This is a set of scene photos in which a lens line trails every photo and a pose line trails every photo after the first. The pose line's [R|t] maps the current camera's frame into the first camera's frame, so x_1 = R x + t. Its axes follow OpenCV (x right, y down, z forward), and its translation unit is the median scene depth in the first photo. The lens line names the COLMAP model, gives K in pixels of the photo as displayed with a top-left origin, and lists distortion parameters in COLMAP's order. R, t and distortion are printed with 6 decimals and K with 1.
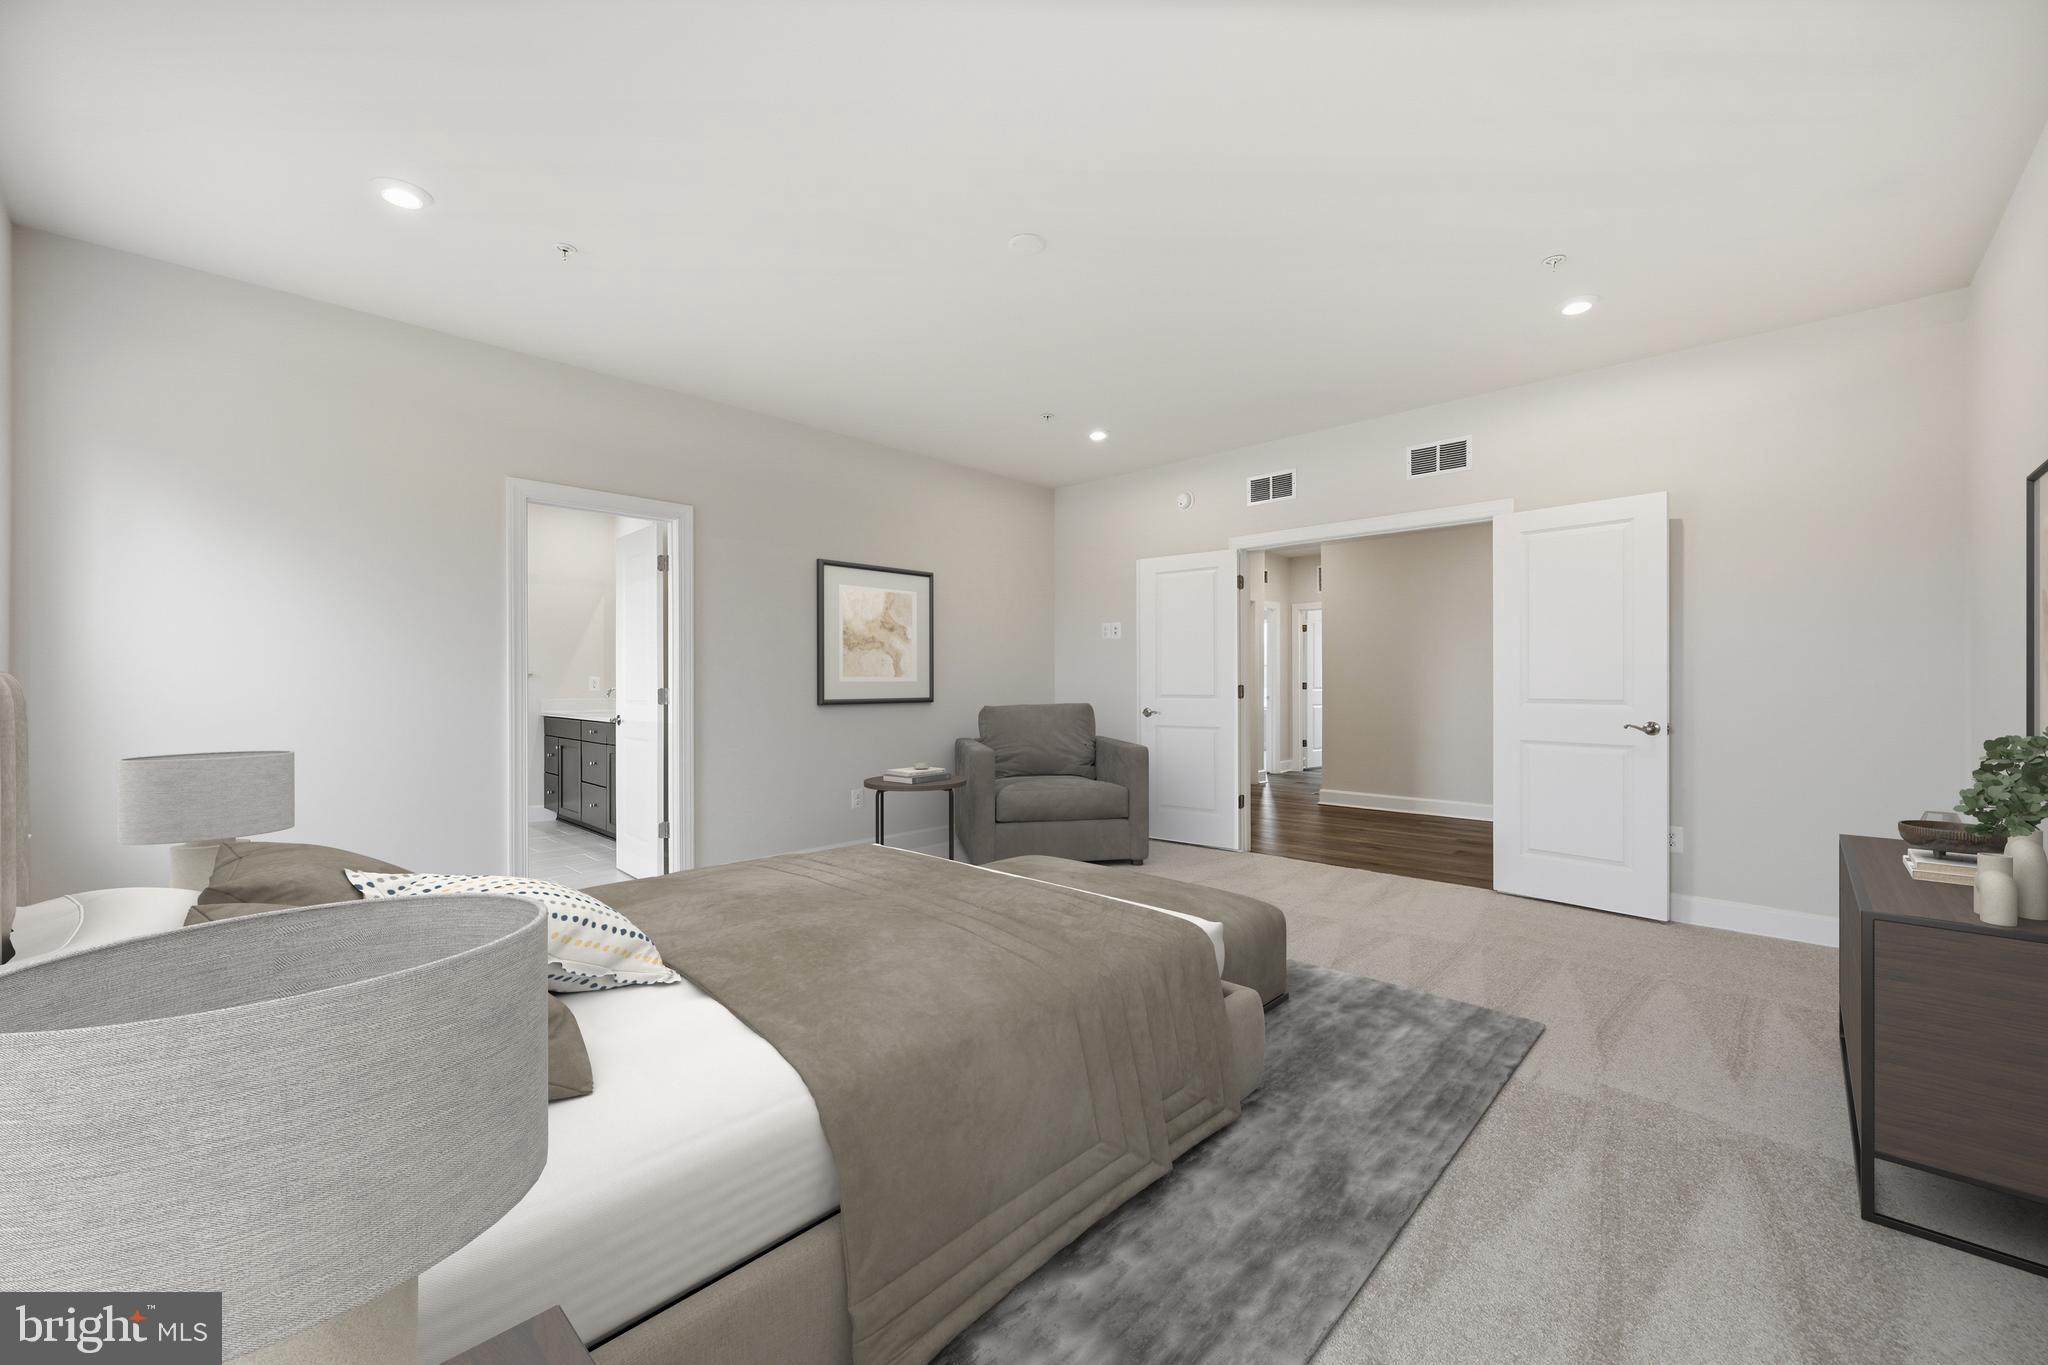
lens RADIAL K [[804.1, 0, 1025.5], [0, 804.1, 681.9], [0, 0, 1]] dist [0.001730, 0.000073]
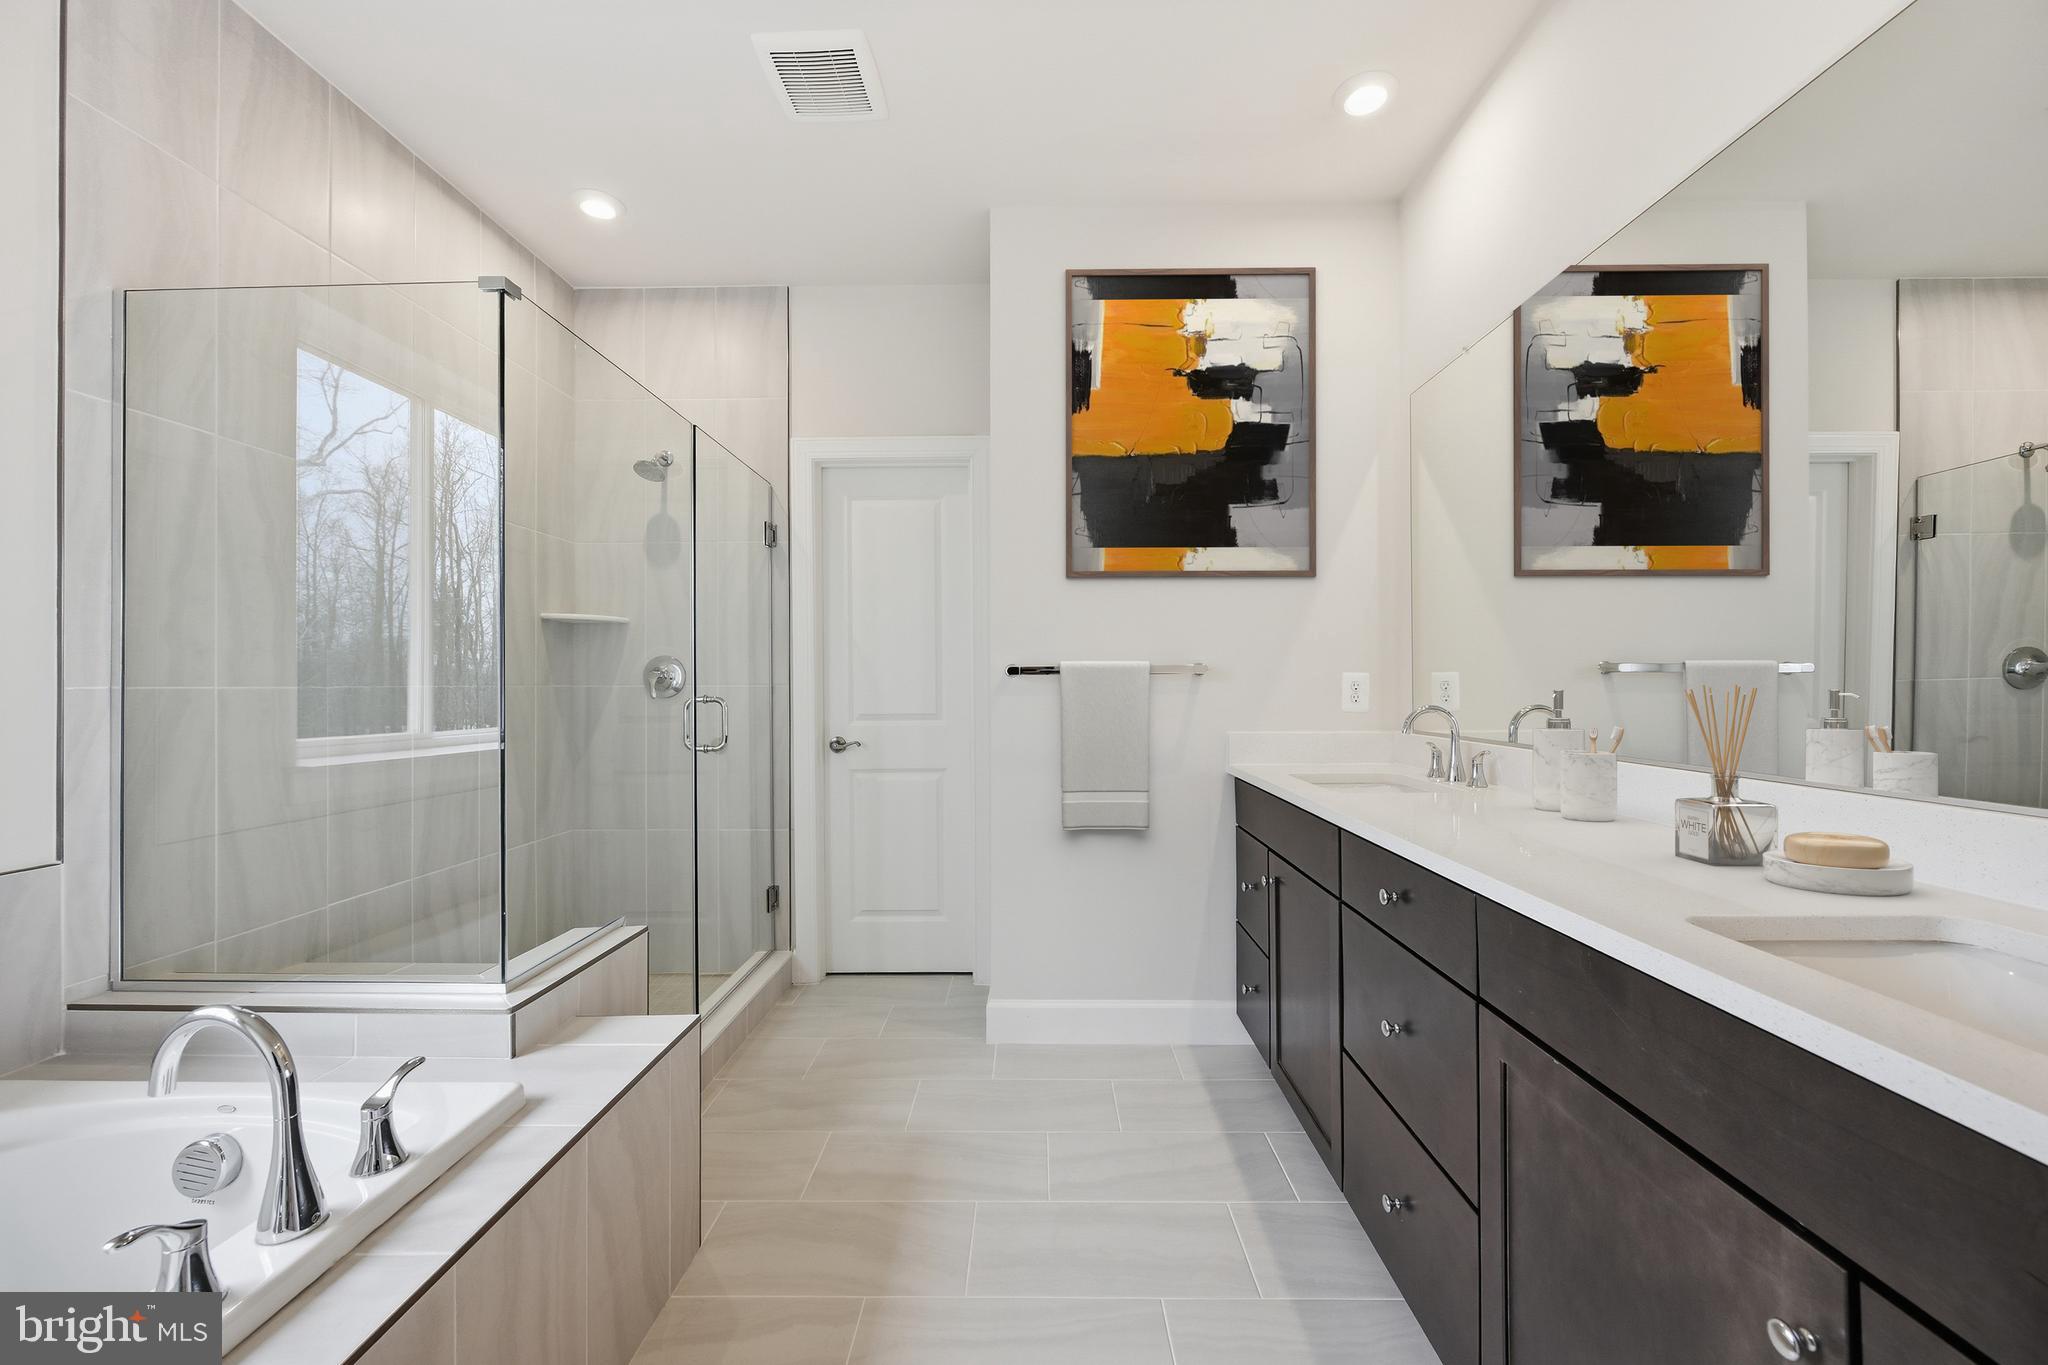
lens RADIAL K [[804.1, 0, 1024.2], [0, 804.1, 683.3], [0, 0, 1]] dist [0.001730, 0.000073]
pose [[0.681365, 0.001842, -0.731942, -0.396892], [-0.003429, 0.999994, -0.000675, -0.000449], [0.731936, 0.002970, 0.681367, 0.681421]]
